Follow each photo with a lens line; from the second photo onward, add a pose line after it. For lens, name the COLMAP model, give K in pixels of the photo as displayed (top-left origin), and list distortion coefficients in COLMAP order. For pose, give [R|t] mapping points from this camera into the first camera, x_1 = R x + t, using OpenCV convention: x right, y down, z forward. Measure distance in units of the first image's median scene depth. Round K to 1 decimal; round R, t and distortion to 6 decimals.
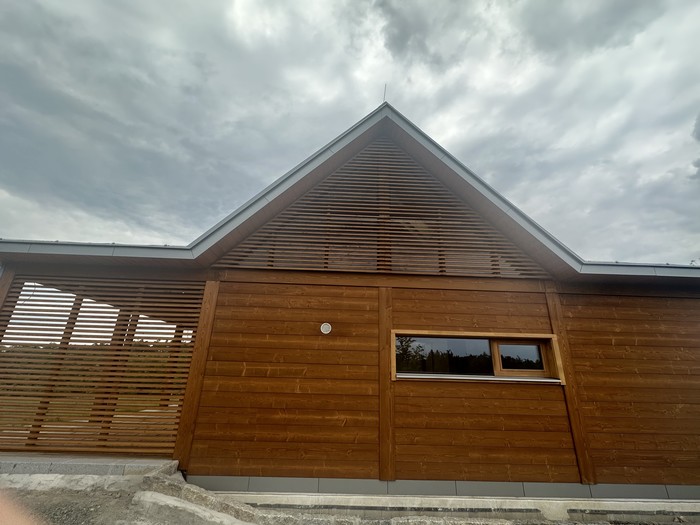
lens RADIAL K [[311.4, 0, 350.0], [0, 311.4, 262.5], [0, 0, 1]] dist [-0.011138, 0.000175]
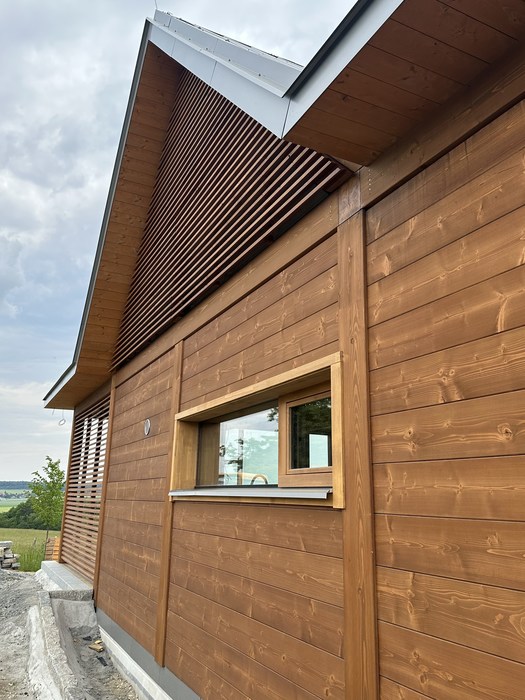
lens RADIAL K [[577.2, 0, 262.5], [0, 577.2, 350.0], [0, 0, 1]] dist [0.042753, -0.000322]
pose [[0.399294, -0.245825, -0.883252, 1.180548], [0.303457, 0.944519, -0.125691, 0.289037], [0.865146, -0.217842, 0.451737, 0.688209]]
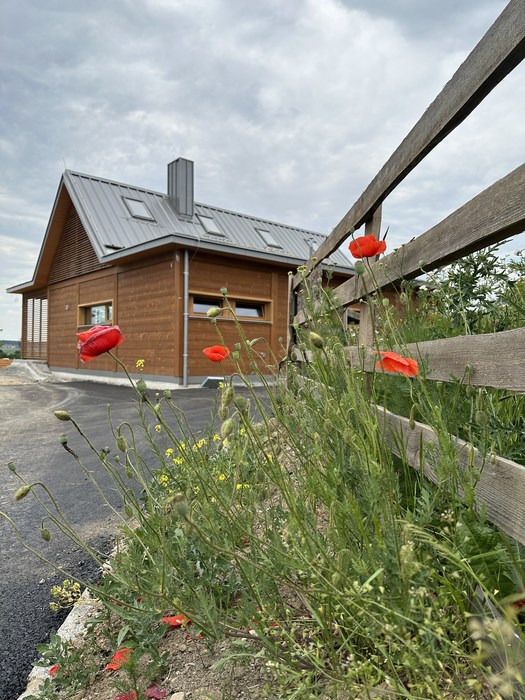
lens RADIAL K [[500.1, 0, 262.5], [0, 500.1, 350.0], [0, 0, 1]] dist [0.021565, -0.002416]
pose [[0.614393, -0.022571, -0.788677, 3.475841], [0.273600, 0.943662, 0.186132, 0.216078], [0.740043, -0.330140, 0.585955, -0.122884]]
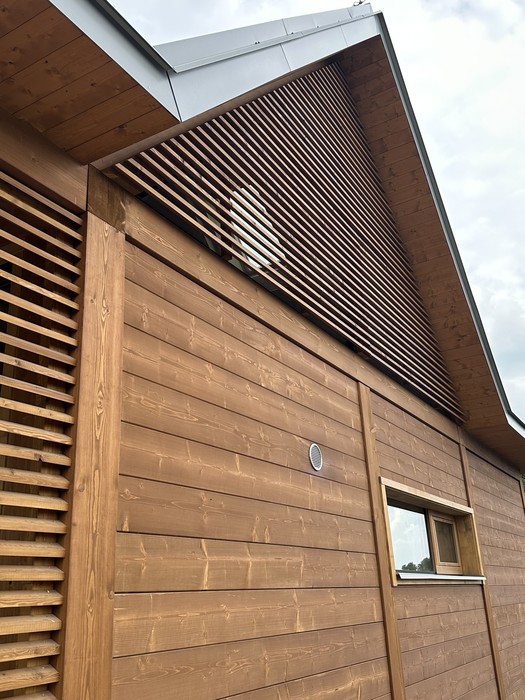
lens RADIAL K [[661.7, 0, 262.5], [0, 661.7, 350.0], [0, 0, 1]] dist [0.007015, -0.003544]
pose [[0.547560, 0.245207, 0.800032, -0.811046], [-0.211326, 0.965630, -0.151326, 0.221903], [-0.809641, -0.086208, 0.580559, 0.589848]]
